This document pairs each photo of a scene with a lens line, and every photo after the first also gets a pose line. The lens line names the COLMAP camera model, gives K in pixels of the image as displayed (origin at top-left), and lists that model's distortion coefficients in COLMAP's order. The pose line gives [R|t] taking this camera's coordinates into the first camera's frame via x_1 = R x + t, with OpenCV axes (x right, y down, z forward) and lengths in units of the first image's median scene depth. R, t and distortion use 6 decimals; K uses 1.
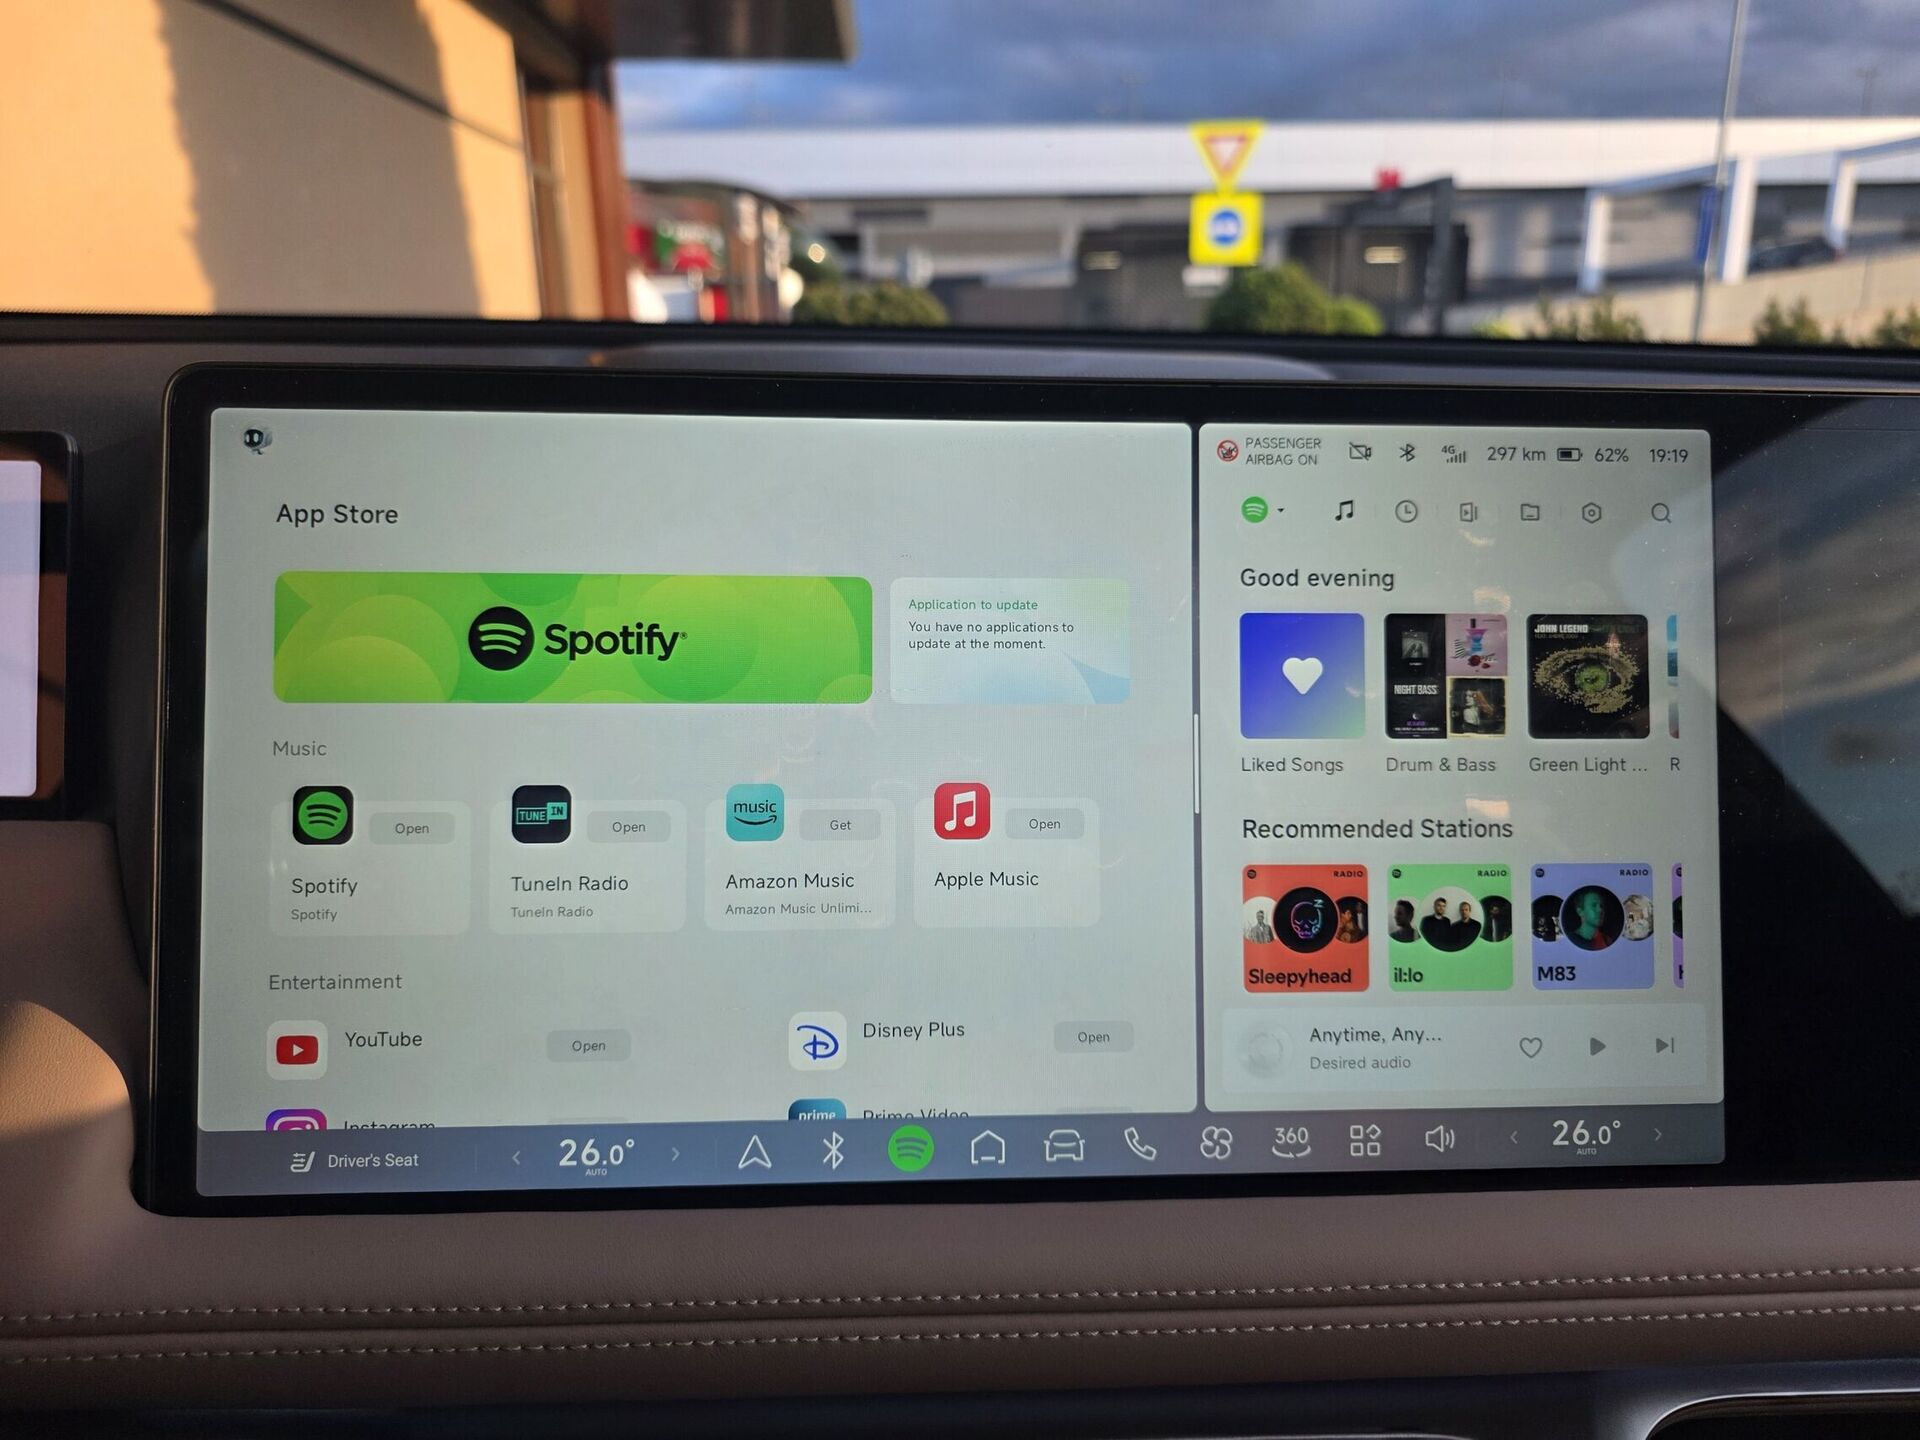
lens RADIAL K [[1128.6, 0, 990.3], [0, 1128.6, 700.3], [0, 0, 1]] dist [0.001592, -0.013327]
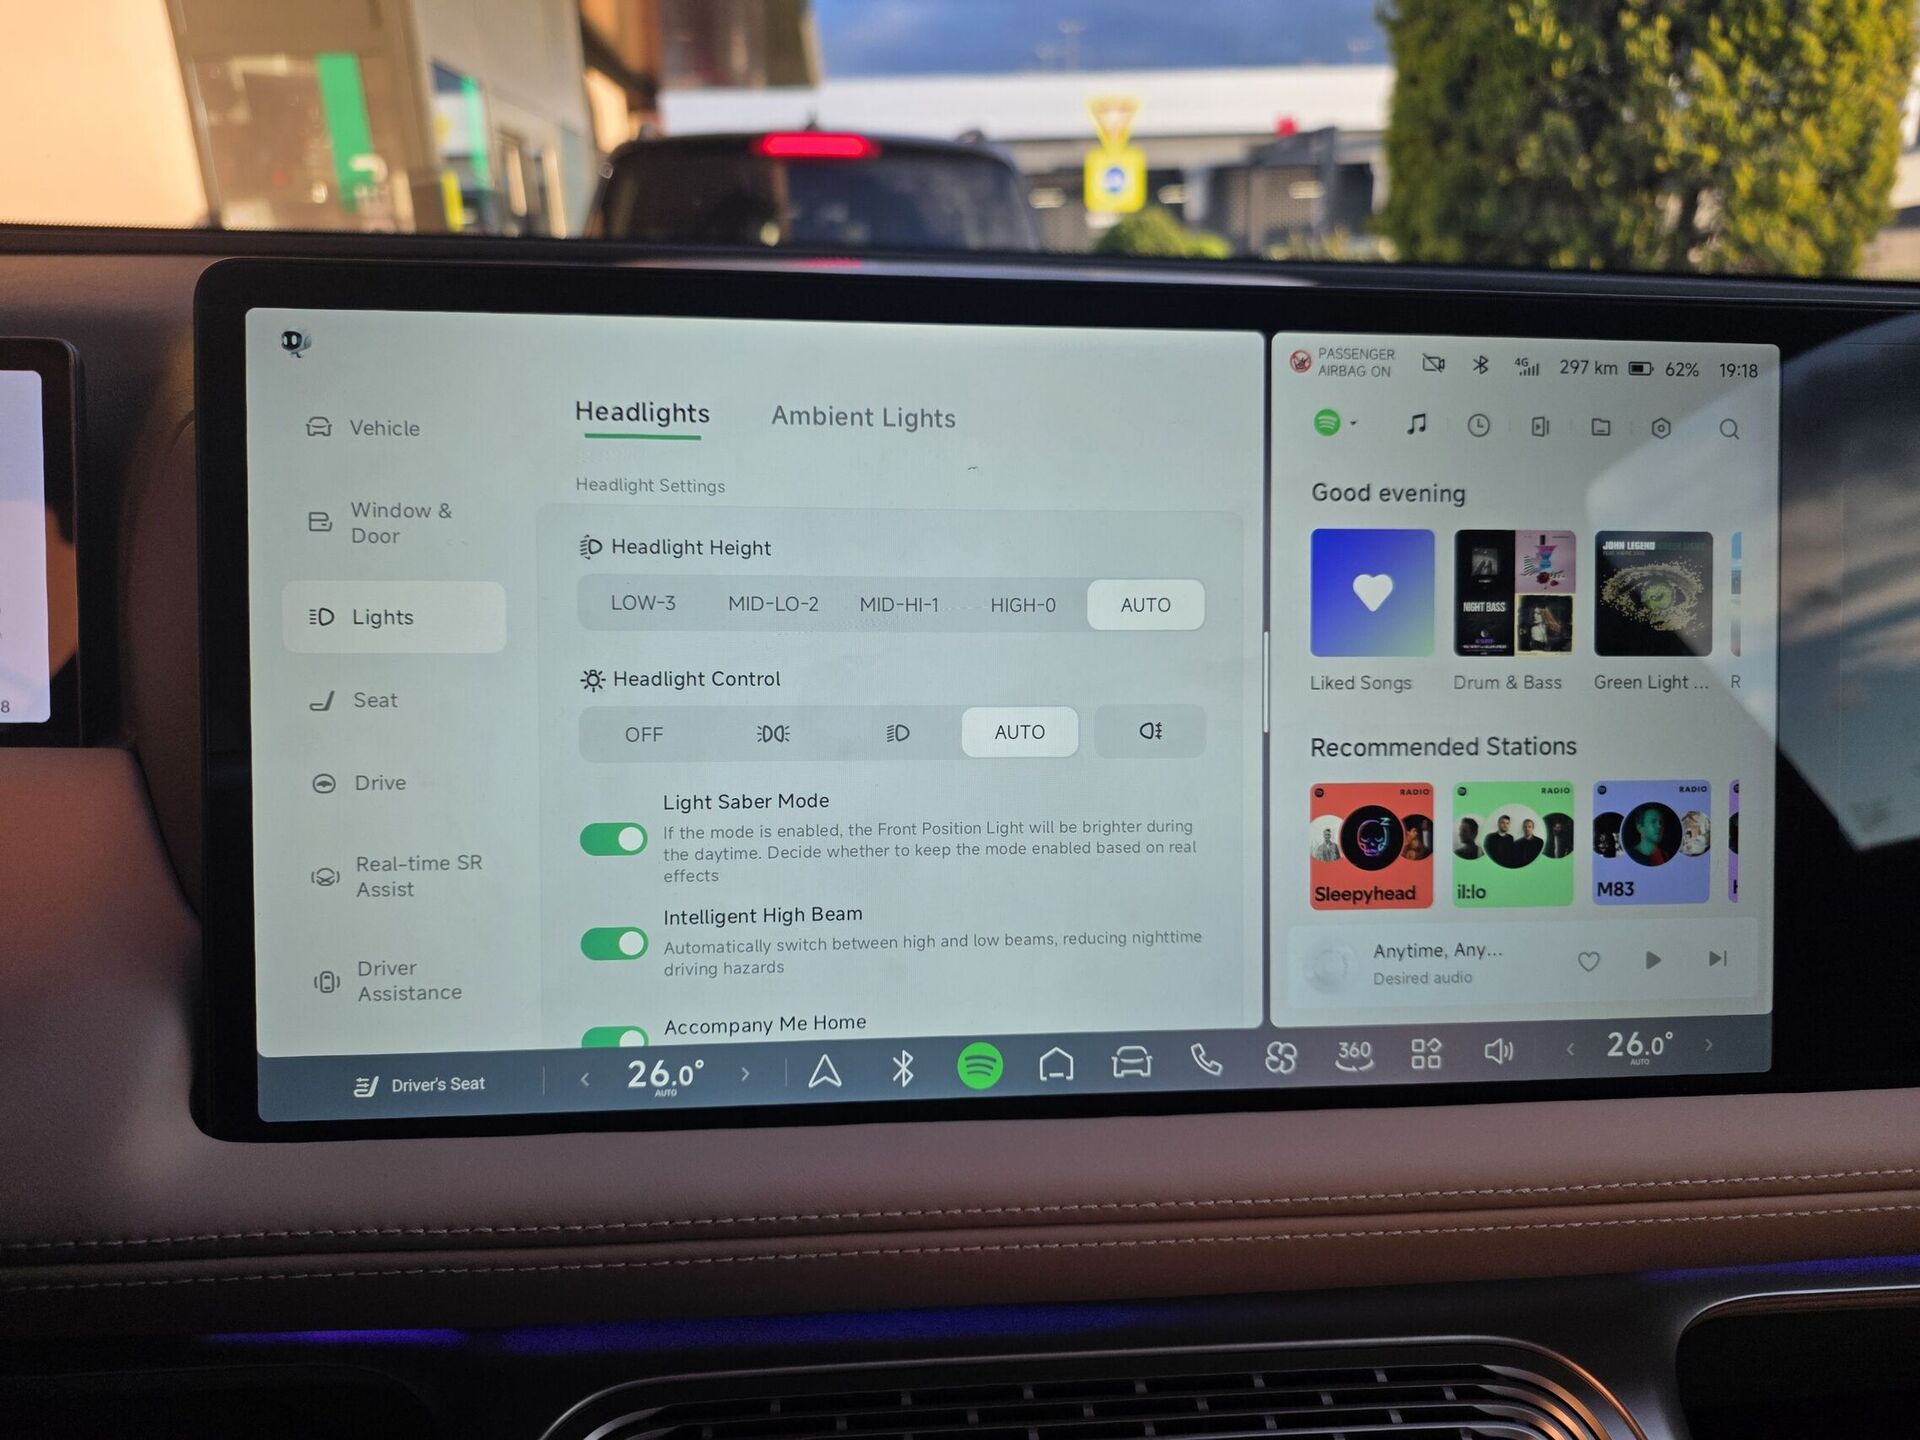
lens RADIAL K [[1124.1, 0, 949.6], [0, 1124.1, 709.7], [0, 0, 1]] dist [0.002957, -0.016753]
pose [[0.999608, -0.002211, 0.027912, -0.121332], [0.000696, 0.998533, 0.054144, 0.026973], [-0.027991, -0.054104, 0.998143, 0.022627]]
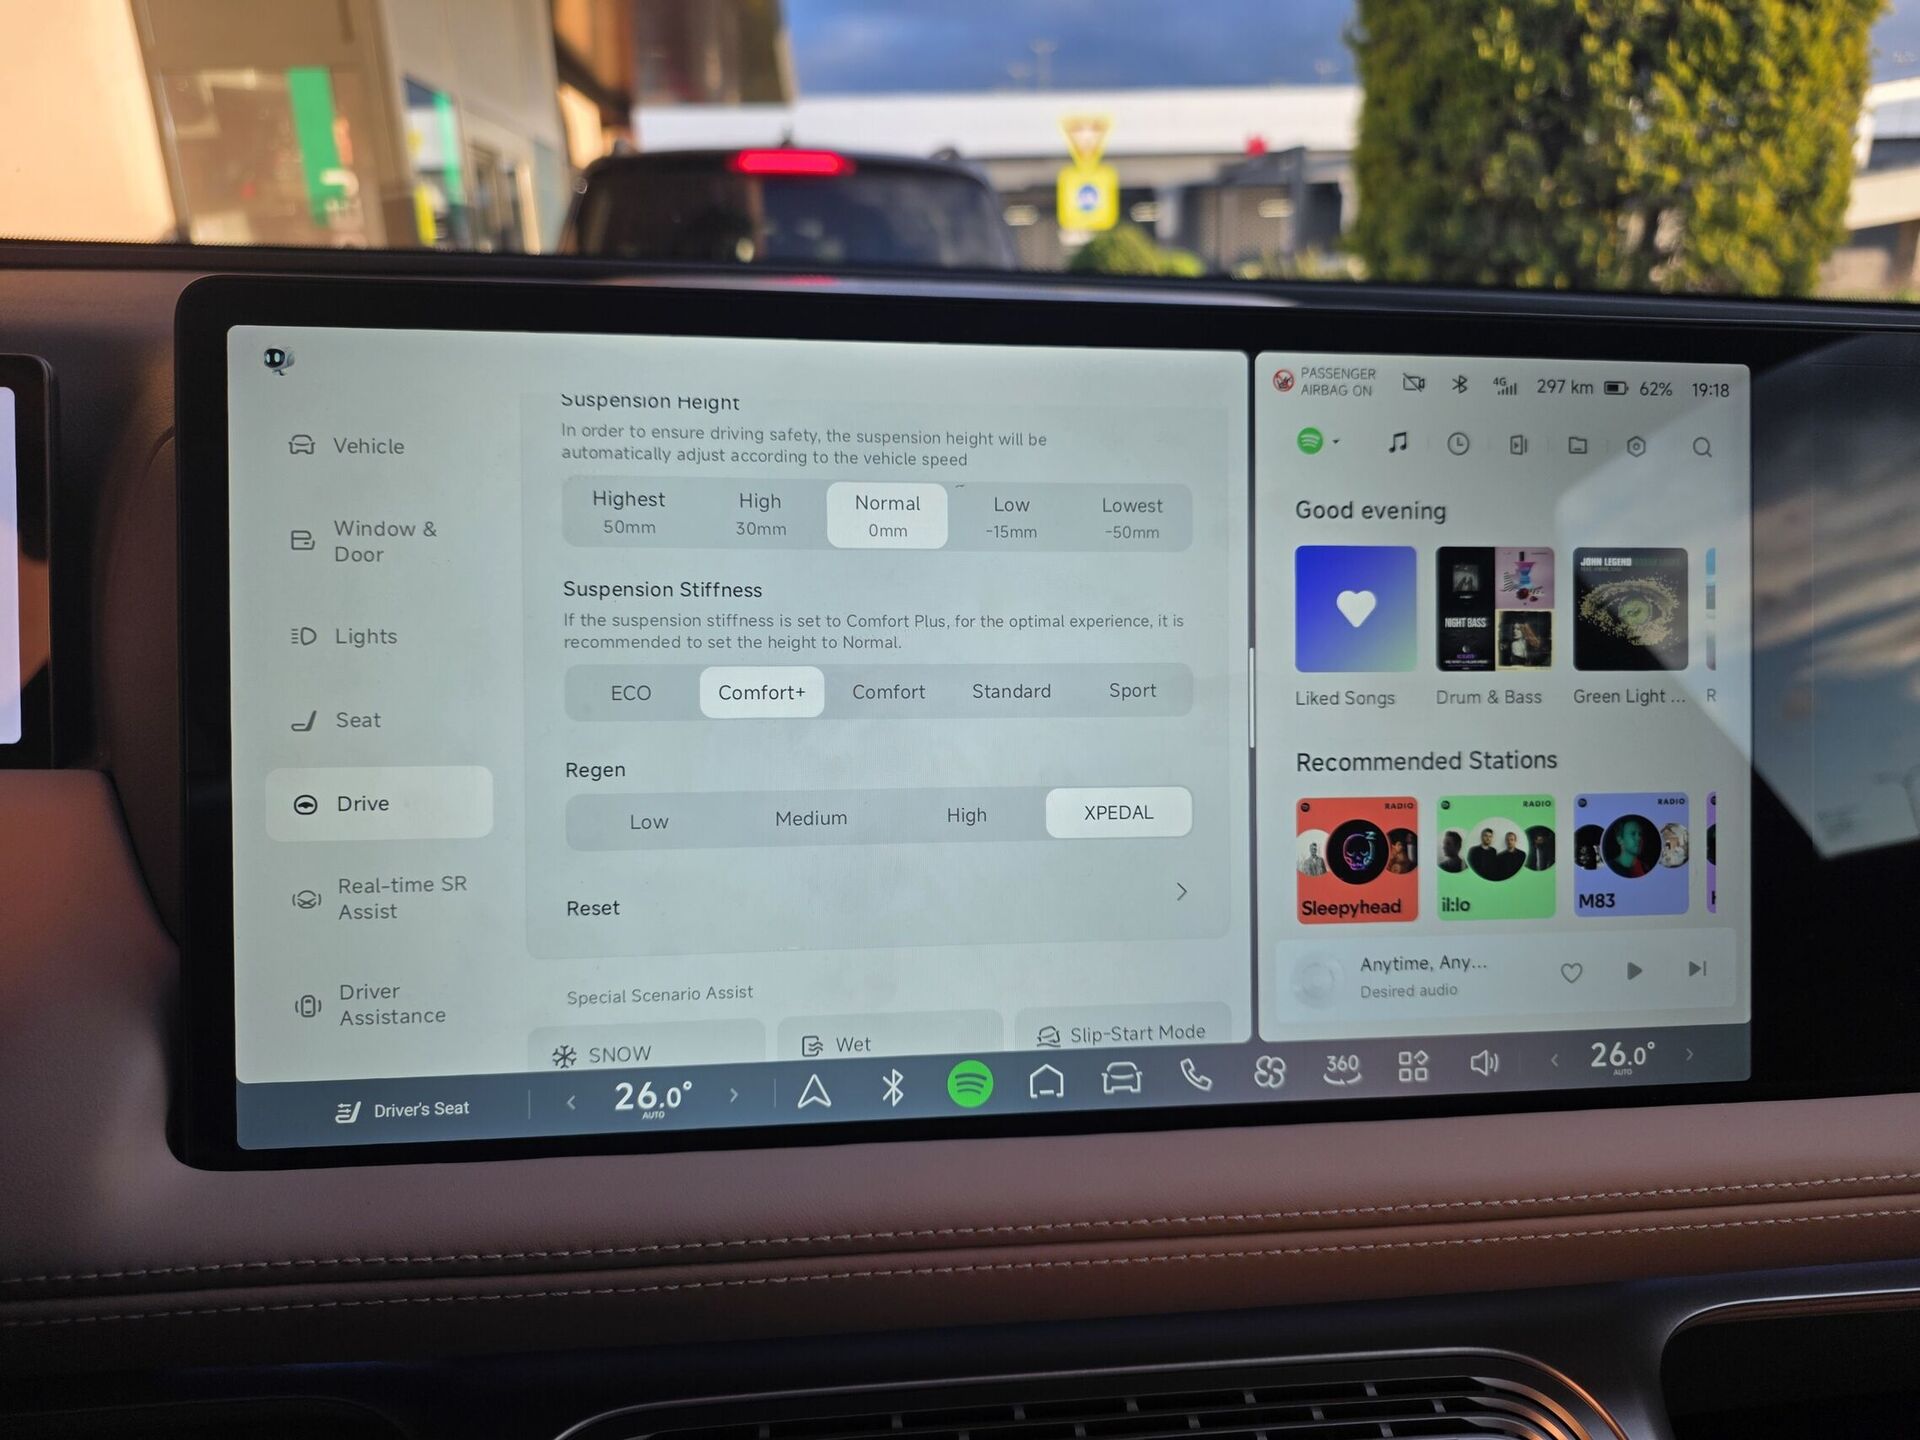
lens RADIAL K [[1124.1, 0, 949.6], [0, 1124.1, 709.7], [0, 0, 1]] dist [0.002957, -0.016753]
pose [[0.998730, -0.006330, 0.049993, -0.132669], [0.004237, 0.999115, 0.041859, 0.024204], [-0.050214, -0.041594, 0.997872, 0.022676]]
